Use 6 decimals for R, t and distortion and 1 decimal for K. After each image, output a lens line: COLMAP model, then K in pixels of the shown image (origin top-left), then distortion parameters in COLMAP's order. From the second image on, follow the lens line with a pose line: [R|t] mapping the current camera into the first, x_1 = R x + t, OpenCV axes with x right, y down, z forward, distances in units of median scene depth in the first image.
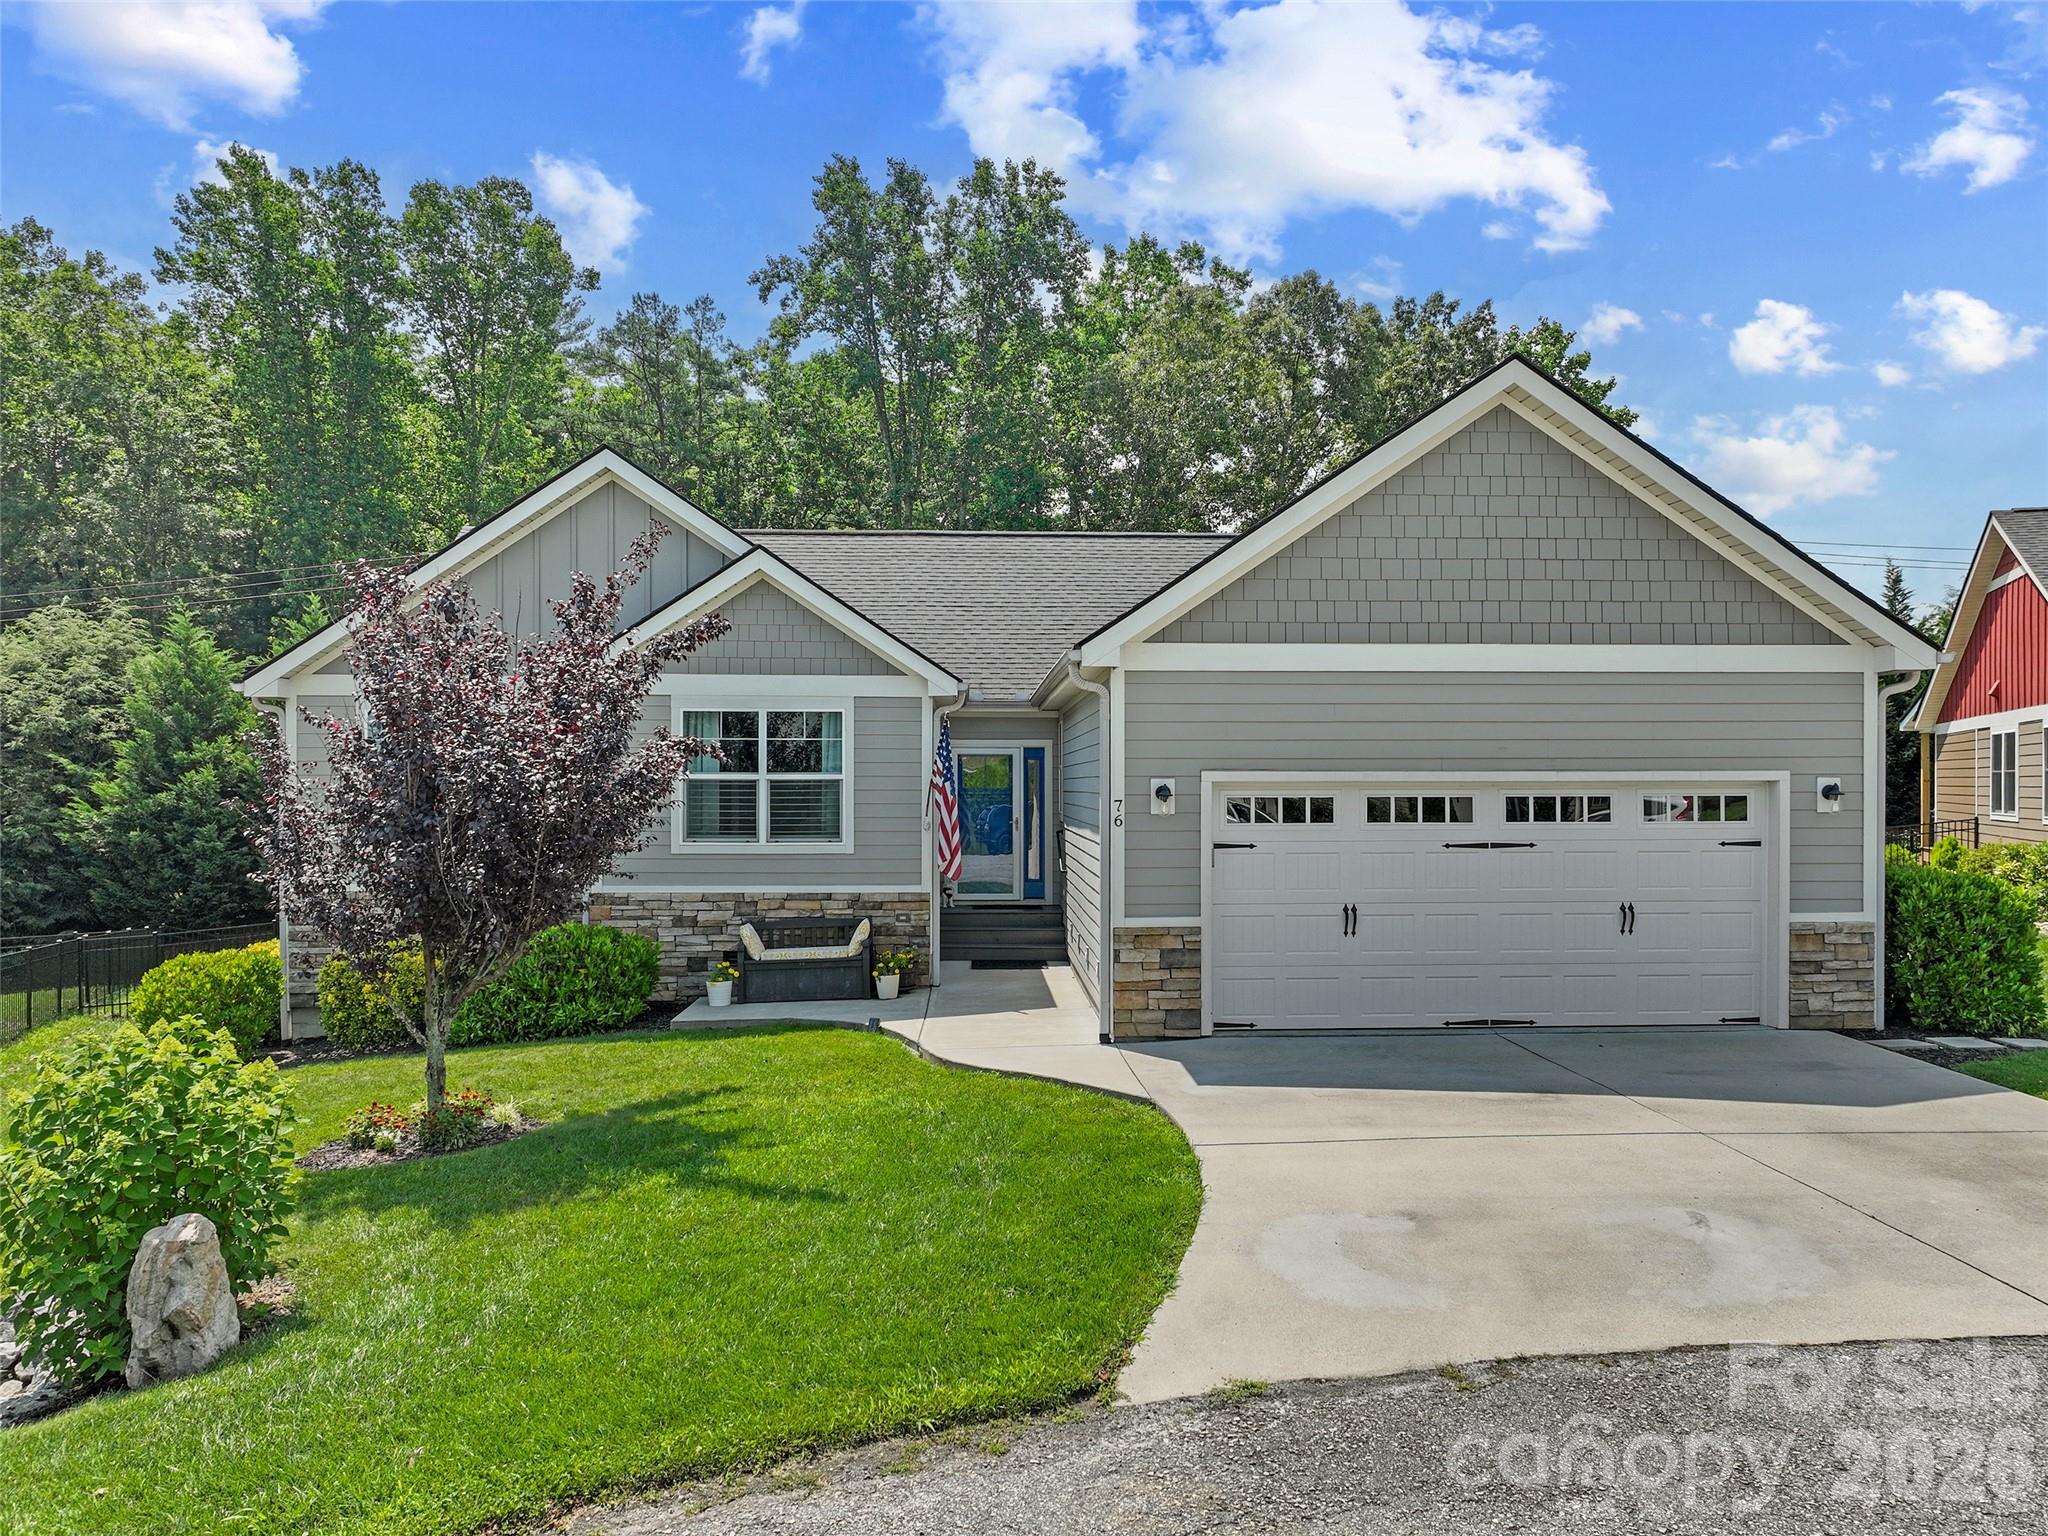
lens RADIAL K [[1441.7, 0, 1024.1], [0, 1441.7, 818.5], [0, 0, 1]] dist [0.004809, -0.000160]
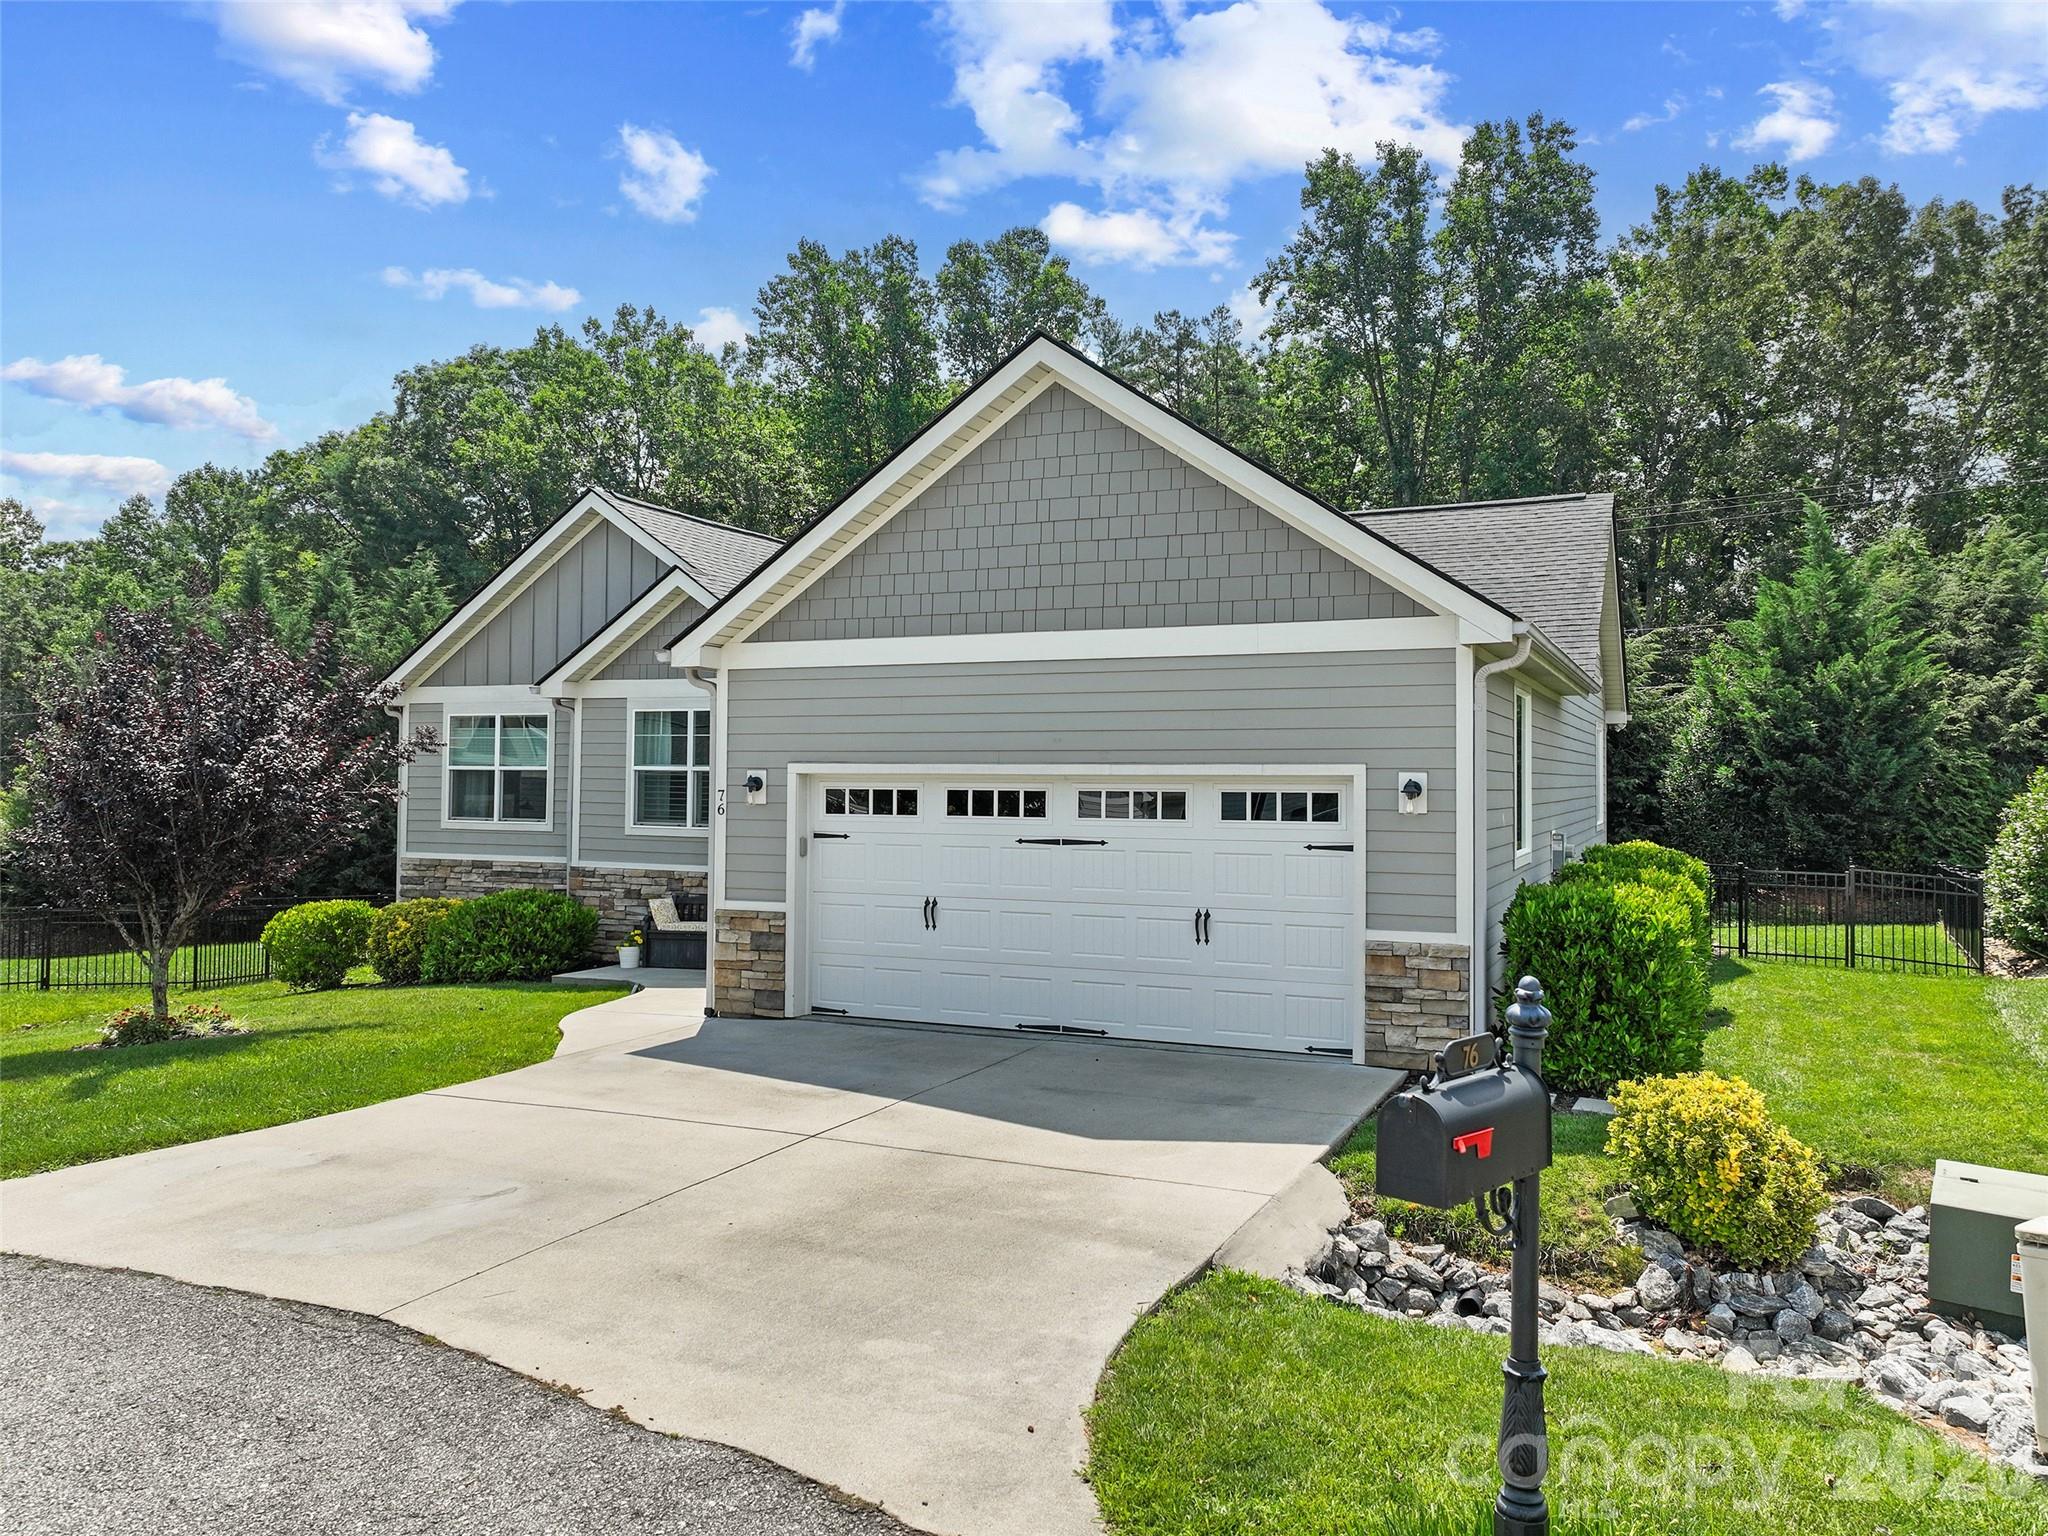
lens RADIAL K [[1450.9, 0, 1024.0], [0, 1450.9, 768.0], [0, 0, 1]] dist [0.002621, 0.013732]
pose [[0.892553, 0.003273, -0.450931, 0.738543], [-0.017775, 0.999452, -0.027929, -0.002991], [0.450592, 0.032944, 0.892122, 0.133724]]
